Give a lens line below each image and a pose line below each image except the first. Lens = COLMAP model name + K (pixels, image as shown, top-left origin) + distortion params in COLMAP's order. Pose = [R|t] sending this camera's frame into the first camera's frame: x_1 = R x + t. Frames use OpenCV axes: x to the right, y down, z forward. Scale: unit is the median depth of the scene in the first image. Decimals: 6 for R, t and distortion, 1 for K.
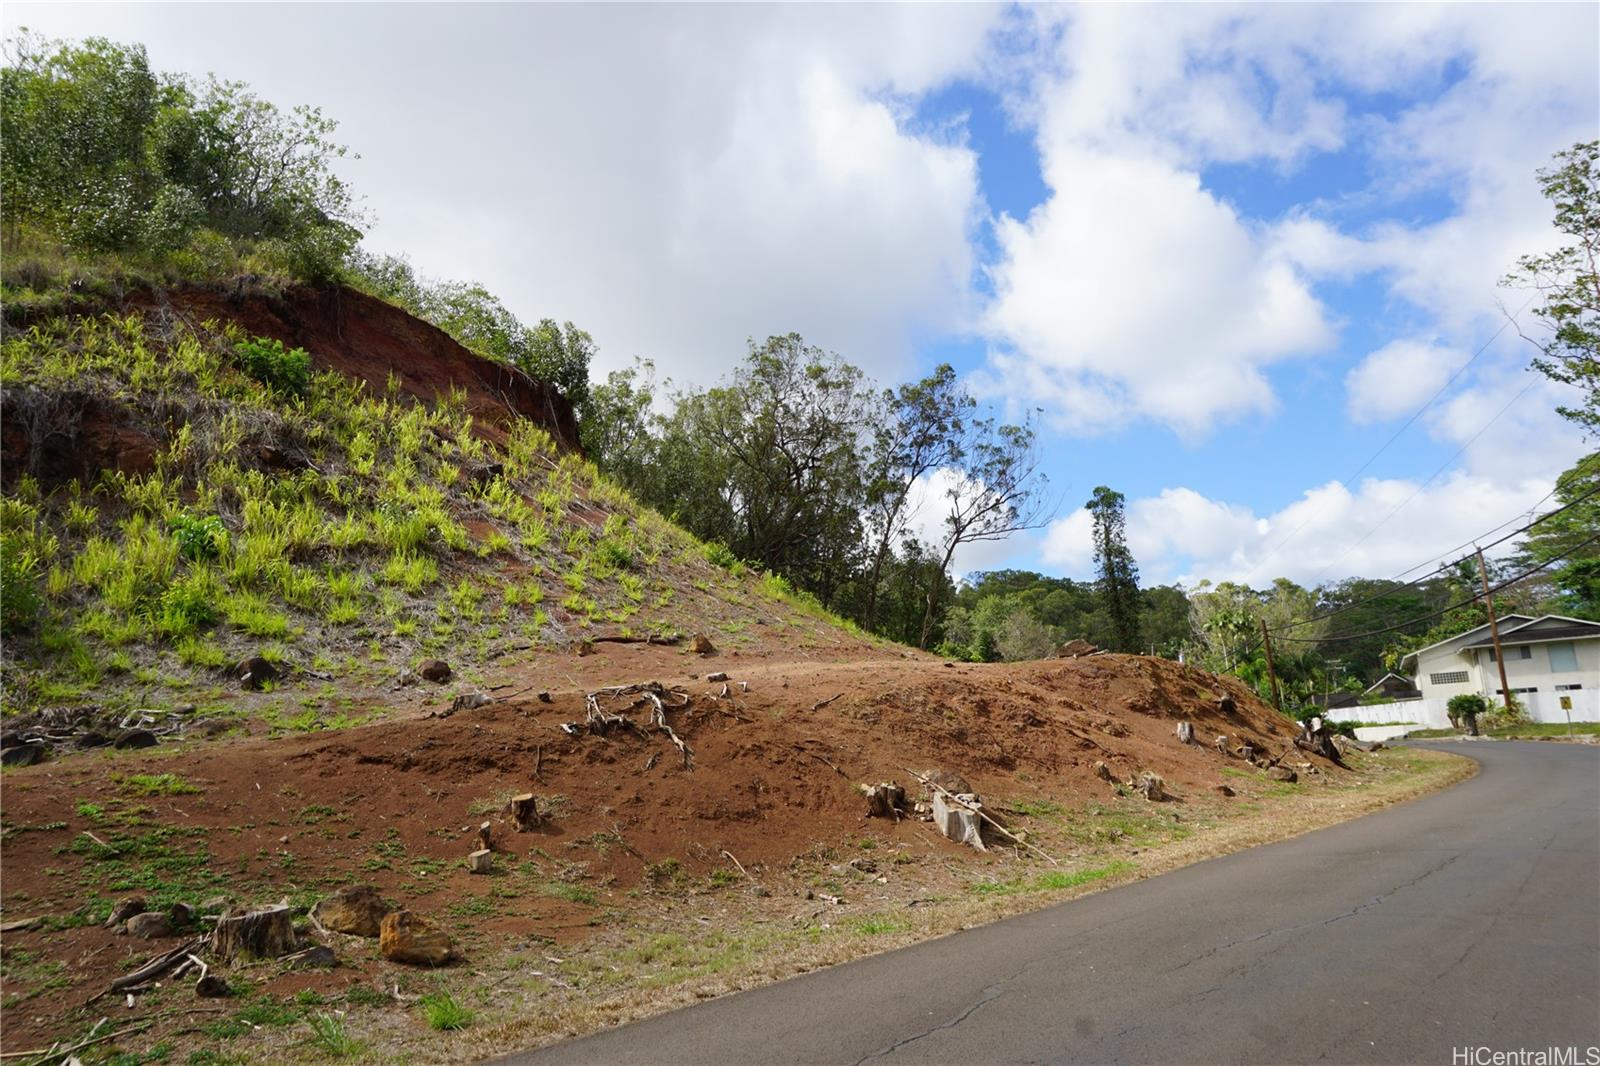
lens RADIAL K [[1120.9, 0, 797.8], [0, 1120.9, 538.4], [0, 0, 1]] dist [-0.029592, 0.001661]
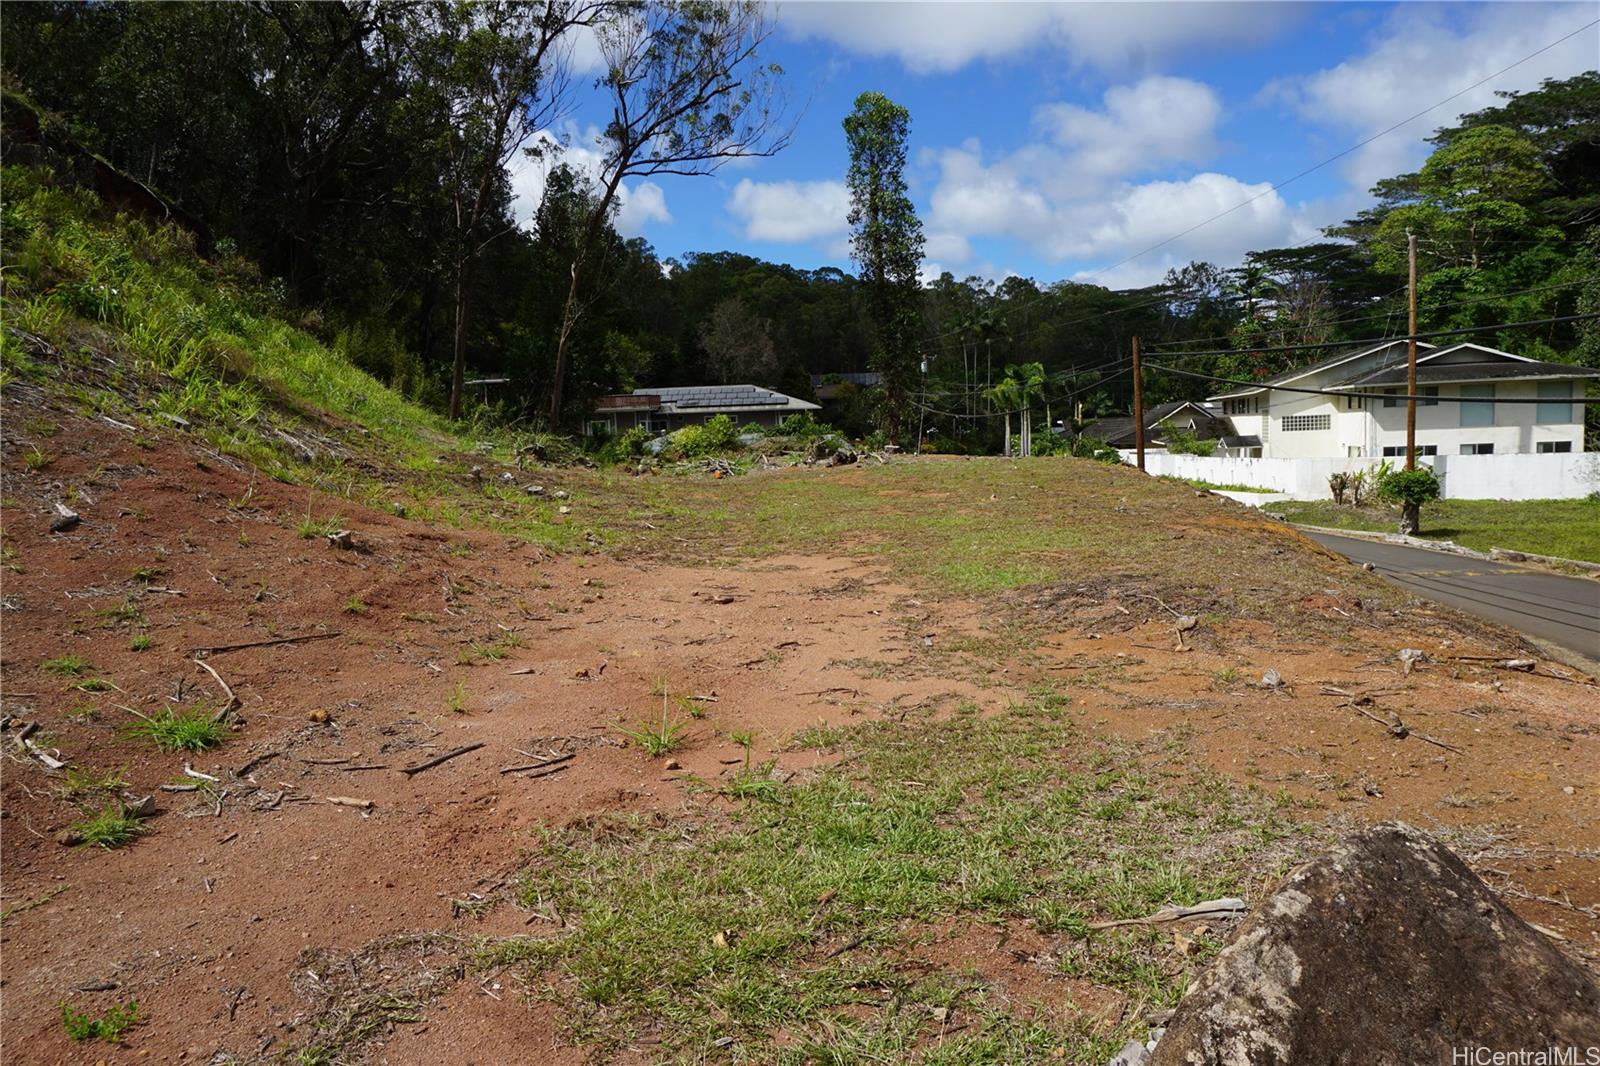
lens RADIAL K [[1120.9, 0, 802.2], [0, 1120.9, 534.4], [0, 0, 1]] dist [-0.029592, 0.001661]
pose [[0.966925, -0.004009, 0.255028, 0.083944], [-0.065853, 0.962051, 0.264803, 0.024789], [-0.246412, -0.272839, 0.929968, 0.394536]]
